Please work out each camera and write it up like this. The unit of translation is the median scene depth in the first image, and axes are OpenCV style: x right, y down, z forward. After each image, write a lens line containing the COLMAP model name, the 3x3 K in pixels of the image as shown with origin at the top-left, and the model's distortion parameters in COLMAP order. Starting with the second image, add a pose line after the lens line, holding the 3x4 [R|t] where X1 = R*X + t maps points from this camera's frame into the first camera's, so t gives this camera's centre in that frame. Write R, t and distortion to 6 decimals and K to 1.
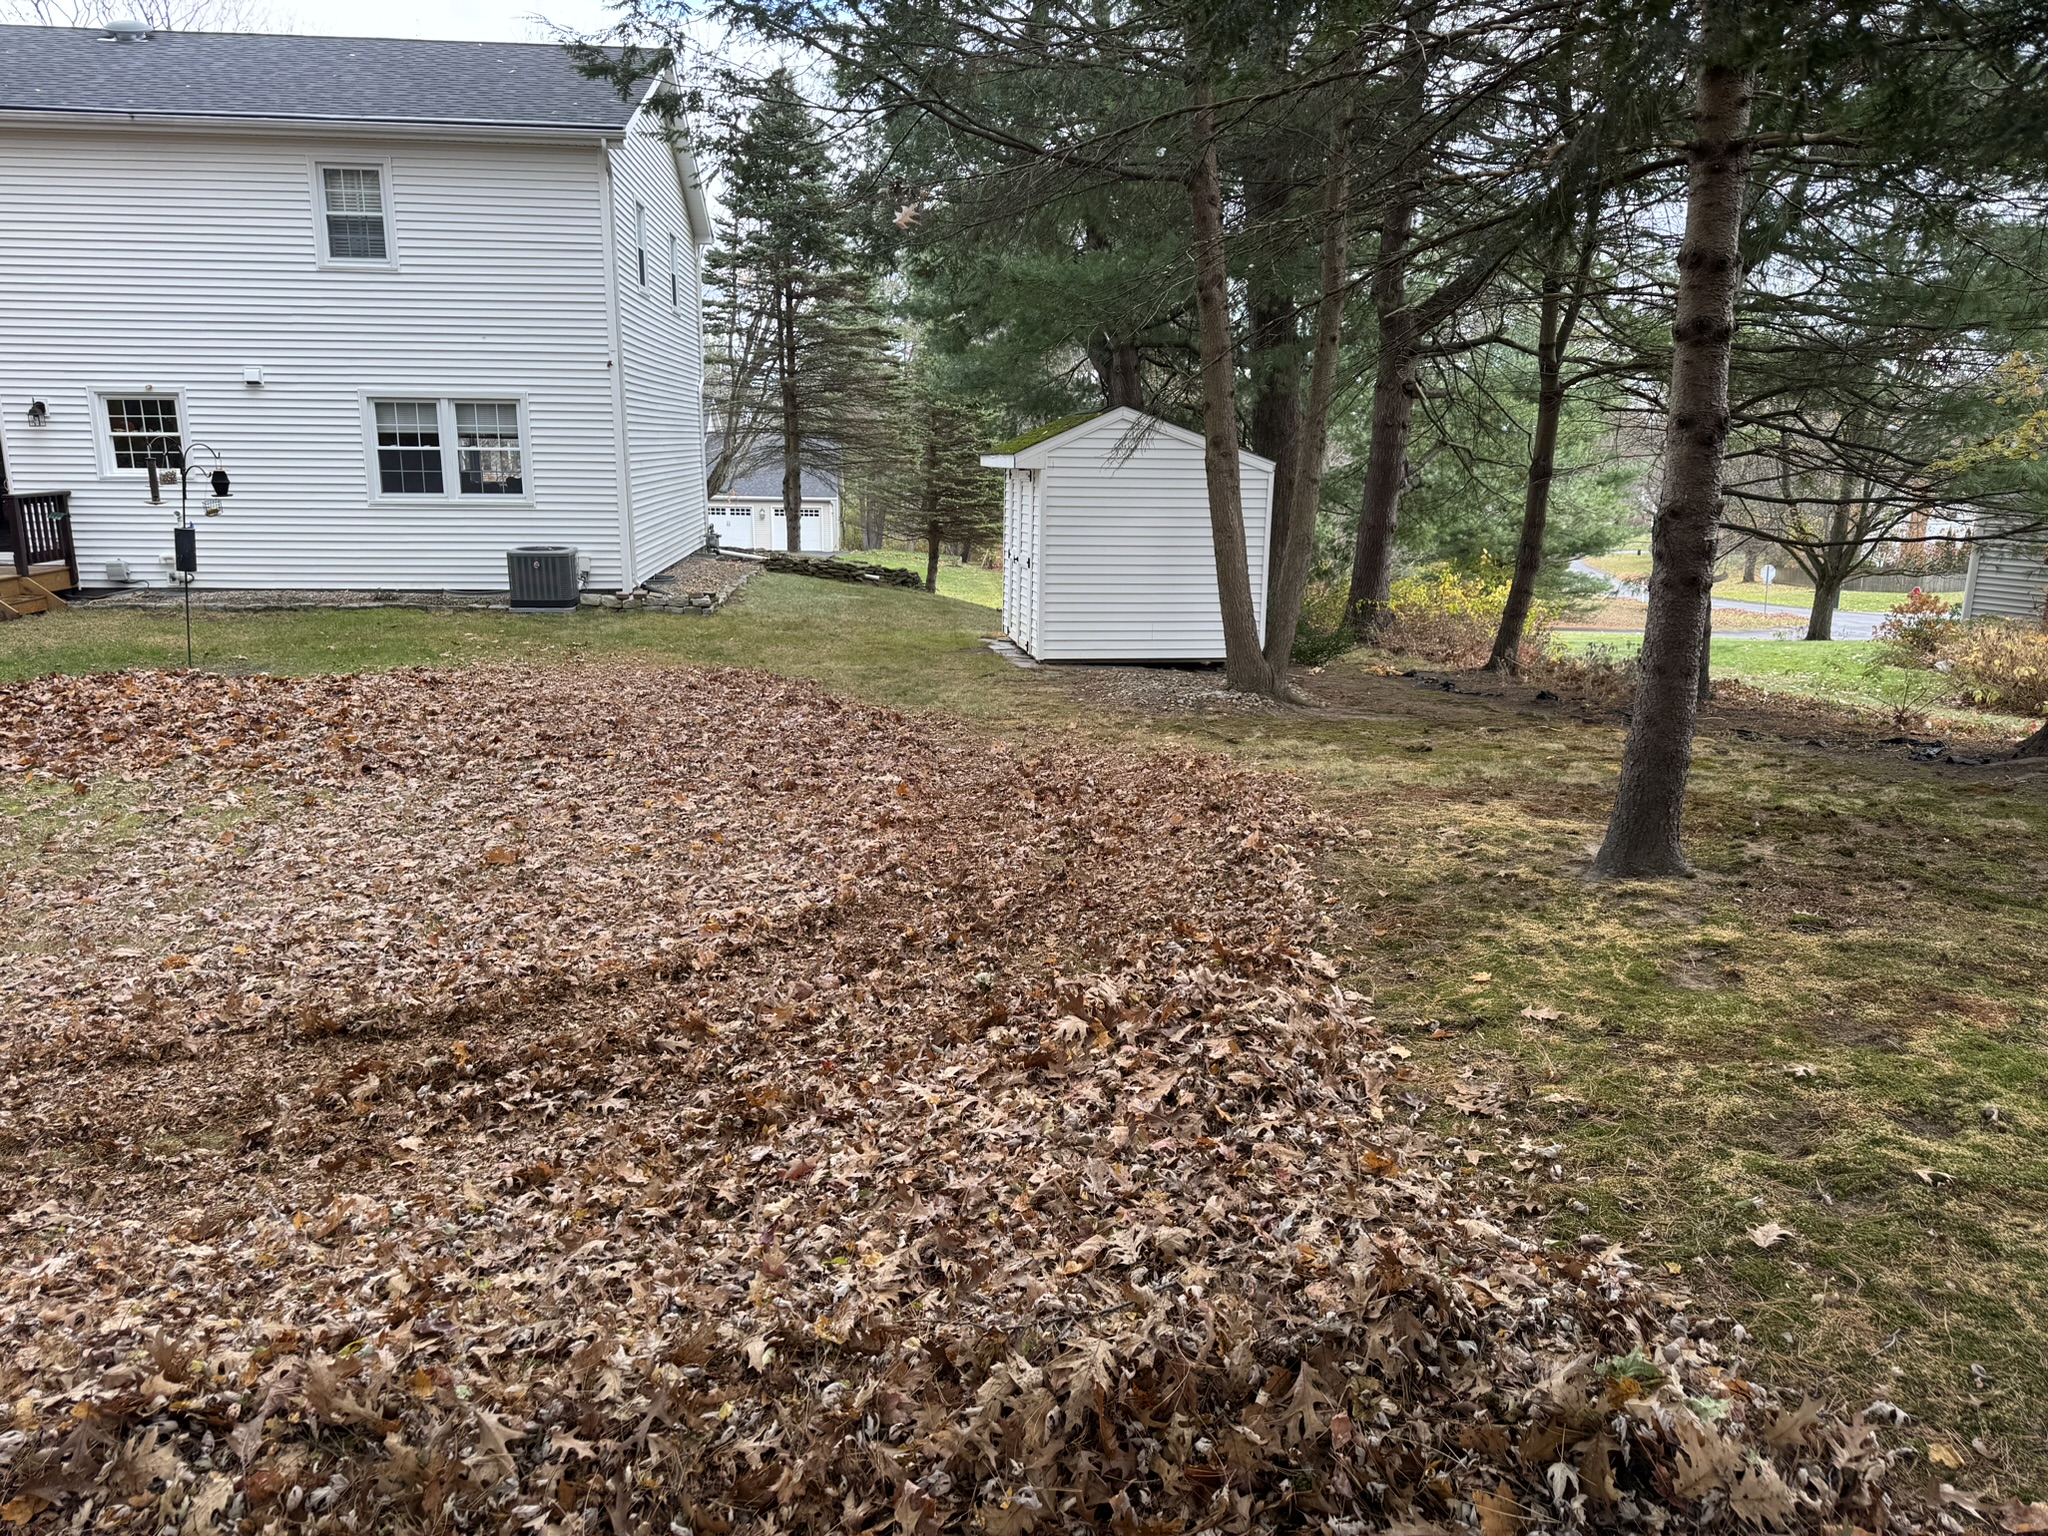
lens RADIAL K [[1425.0, 0, 1020.2], [0, 1425.0, 775.5], [0, 0, 1]] dist [0.003376, -0.005624]
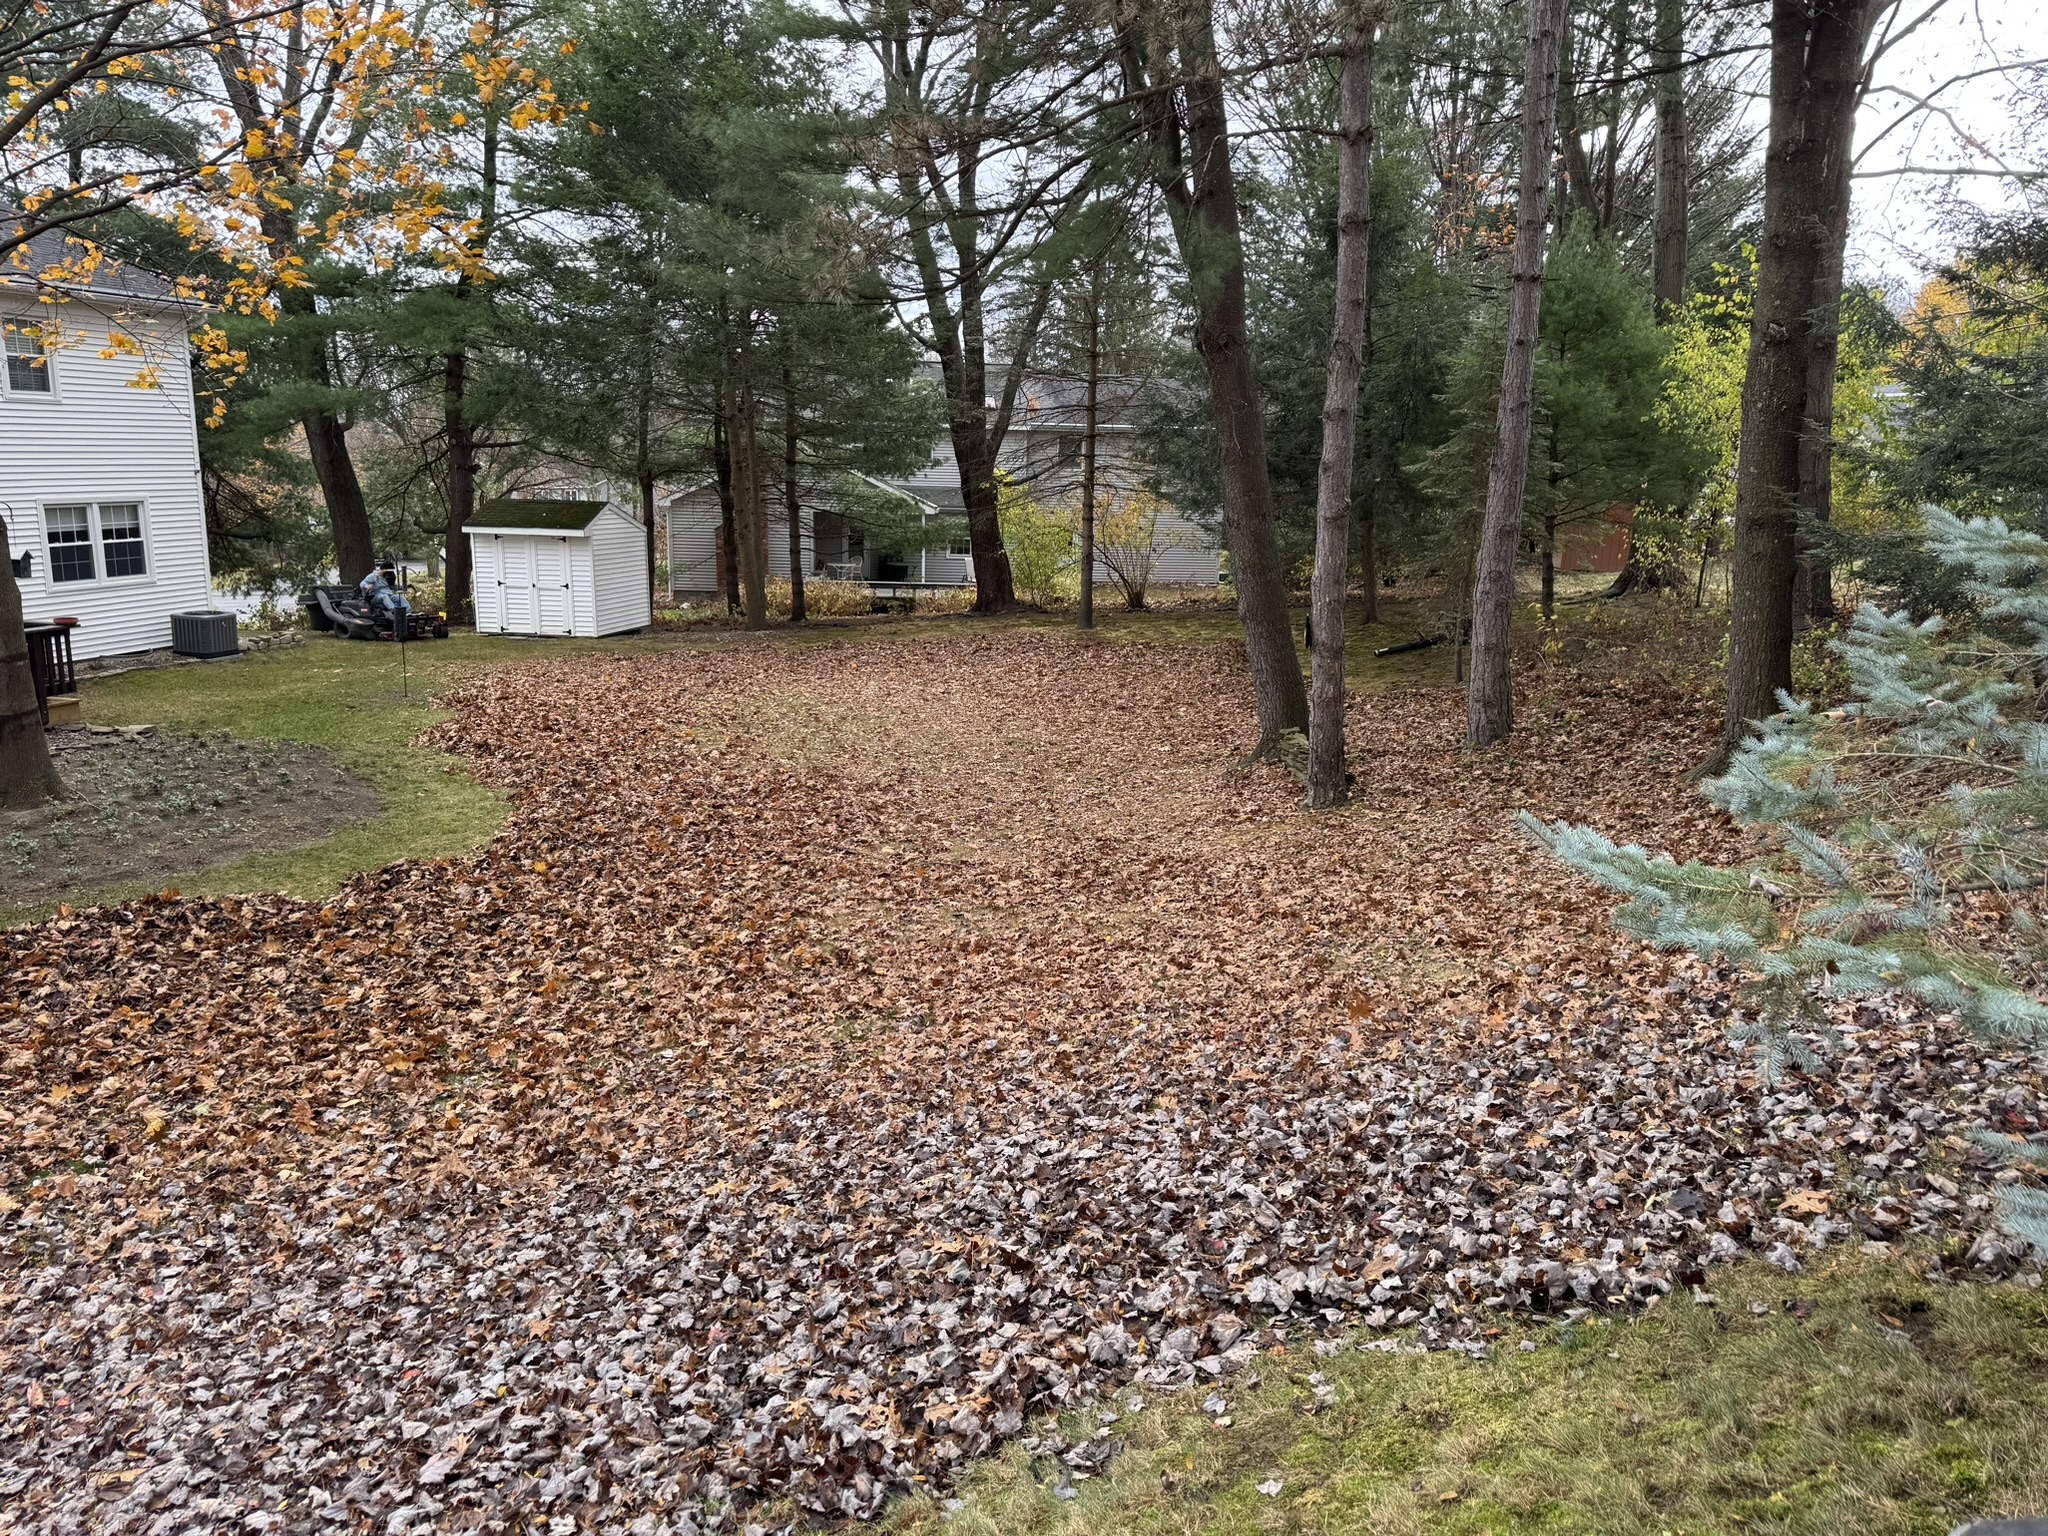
lens RADIAL K [[1425.0, 0, 1020.2], [0, 1425.0, 775.5], [0, 0, 1]] dist [0.003376, -0.005624]
pose [[0.322074, -0.208097, 0.923561, -1.336891], [0.210935, 0.966794, 0.144278, -0.043286], [-0.922917, 0.148343, 0.355274, -0.152117]]
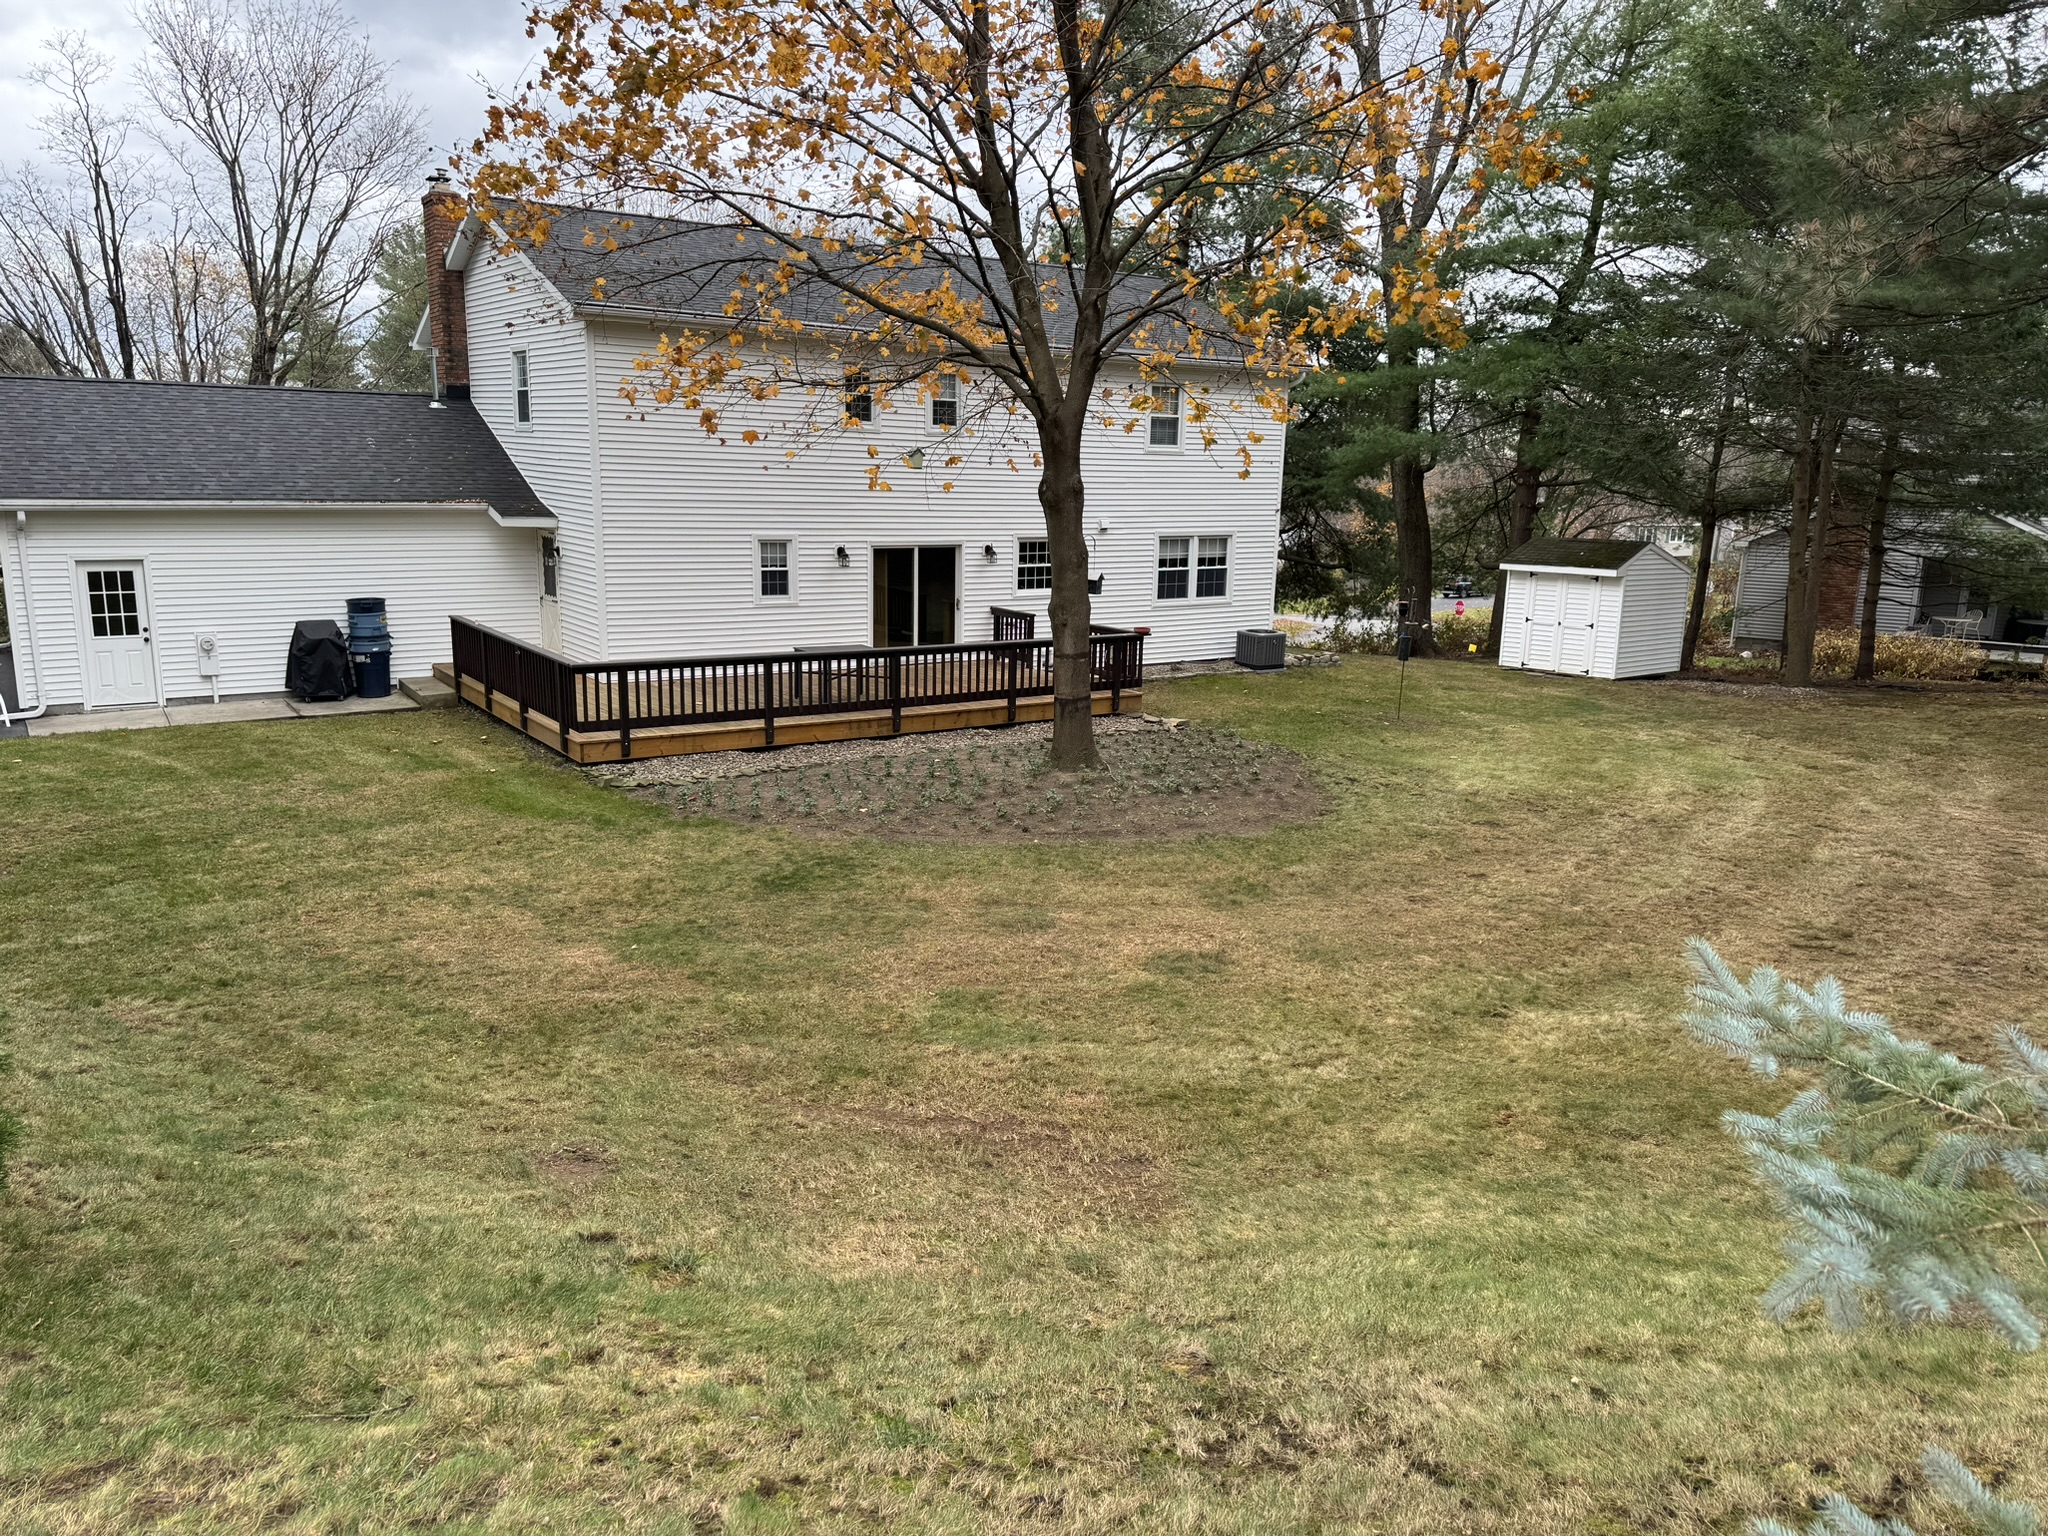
lens RADIAL K [[1425.0, 0, 1020.2], [0, 1425.0, 775.5], [0, 0, 1]] dist [0.003376, -0.005624]
pose [[0.865478, -0.101128, 0.490634, -1.323966], [0.116292, 0.993215, -0.000421, -0.033431], [-0.487262, 0.057421, 0.871366, -0.207415]]
